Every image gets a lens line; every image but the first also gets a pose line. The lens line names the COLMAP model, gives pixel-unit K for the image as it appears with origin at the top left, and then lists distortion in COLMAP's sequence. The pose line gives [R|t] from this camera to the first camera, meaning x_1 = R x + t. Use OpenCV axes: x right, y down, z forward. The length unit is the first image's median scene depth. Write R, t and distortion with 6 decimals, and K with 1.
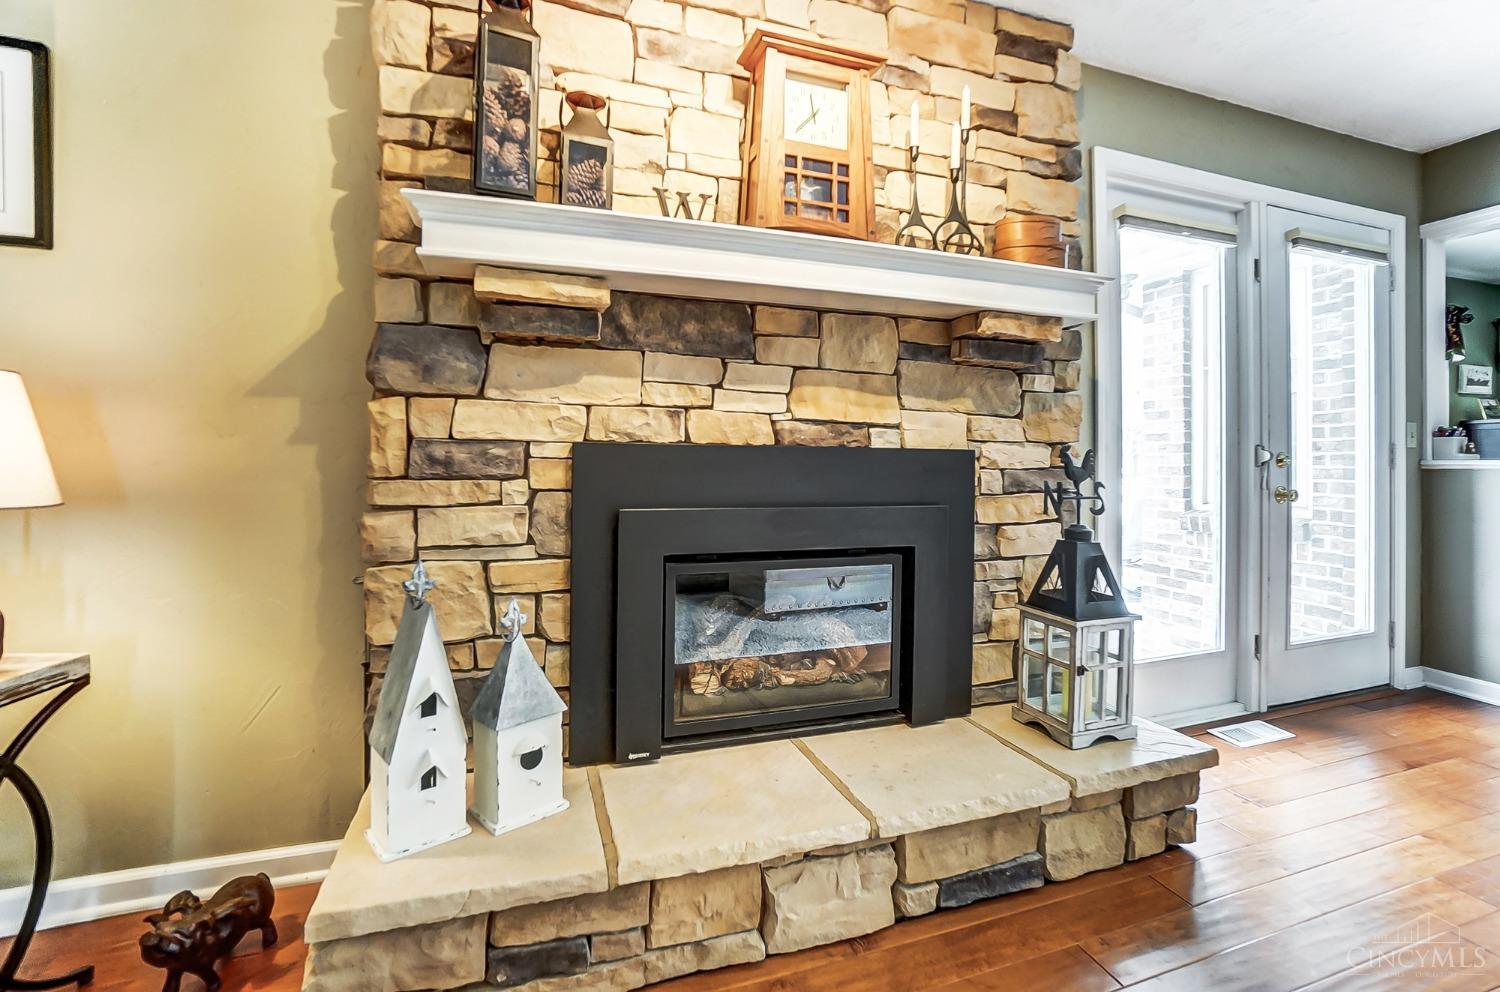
lens RADIAL K [[679.5, 0, 751.3], [0, 679.5, 455.8], [0, 0, 1]] dist [-0.038967, 0.000880]
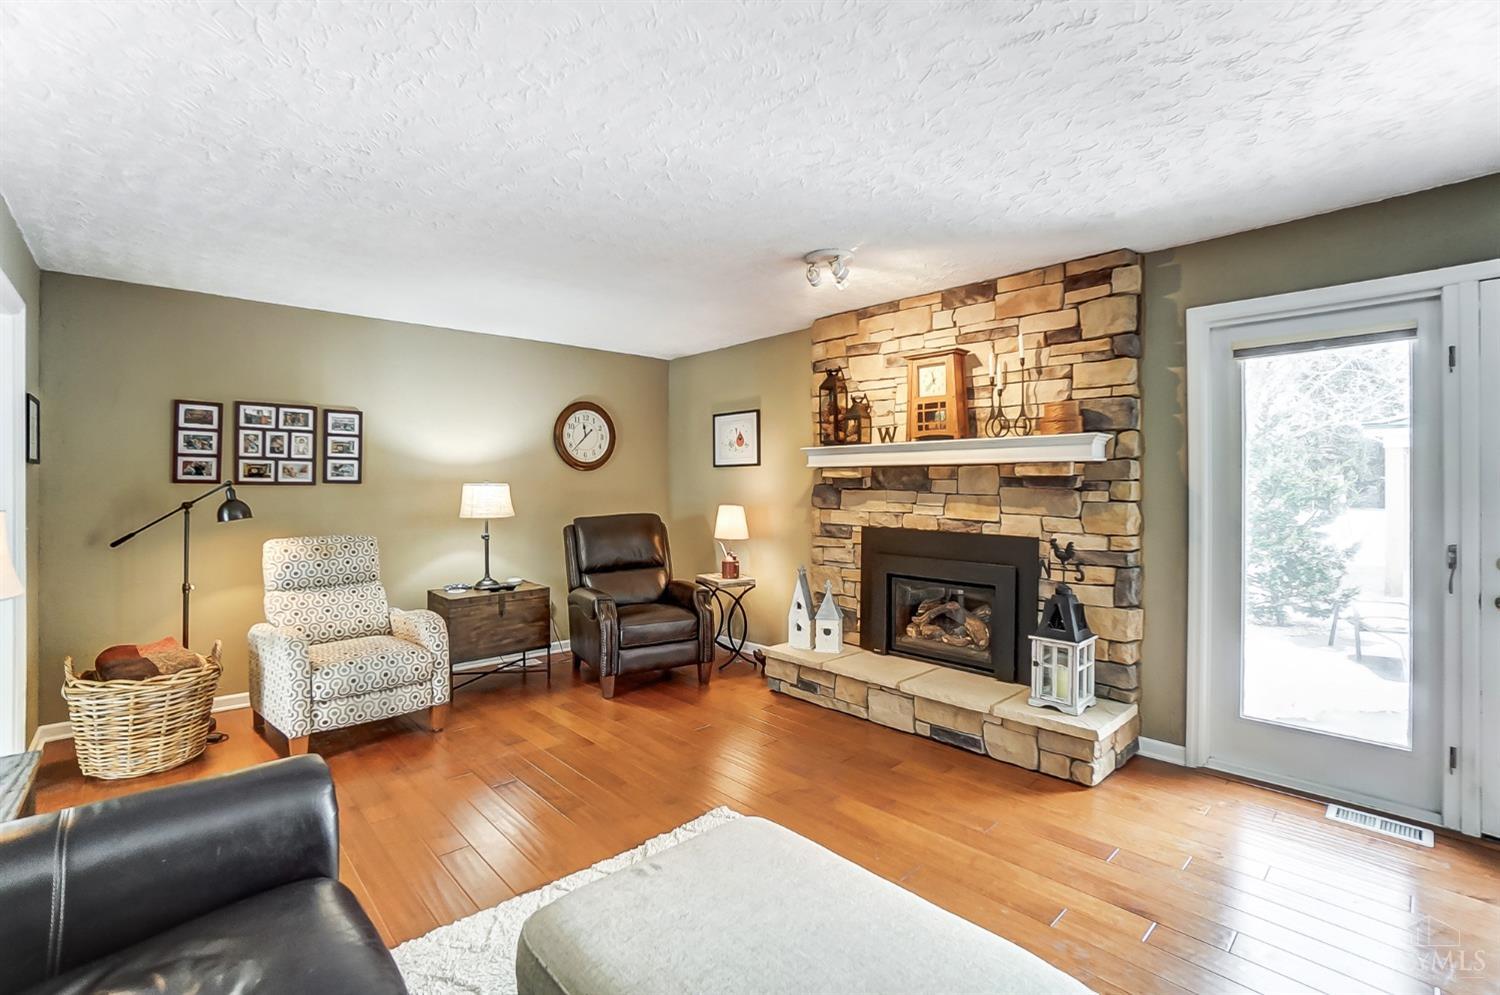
lens RADIAL K [[679.5, 0, 748.5], [0, 679.5, 489.6], [0, 0, 1]] dist [-0.038967, 0.000880]
pose [[0.397060, 0.001952, -0.917791, 1.841230], [0.013502, 0.999877, 0.007968, -0.176338], [0.917693, -0.015556, 0.396984, -0.424030]]
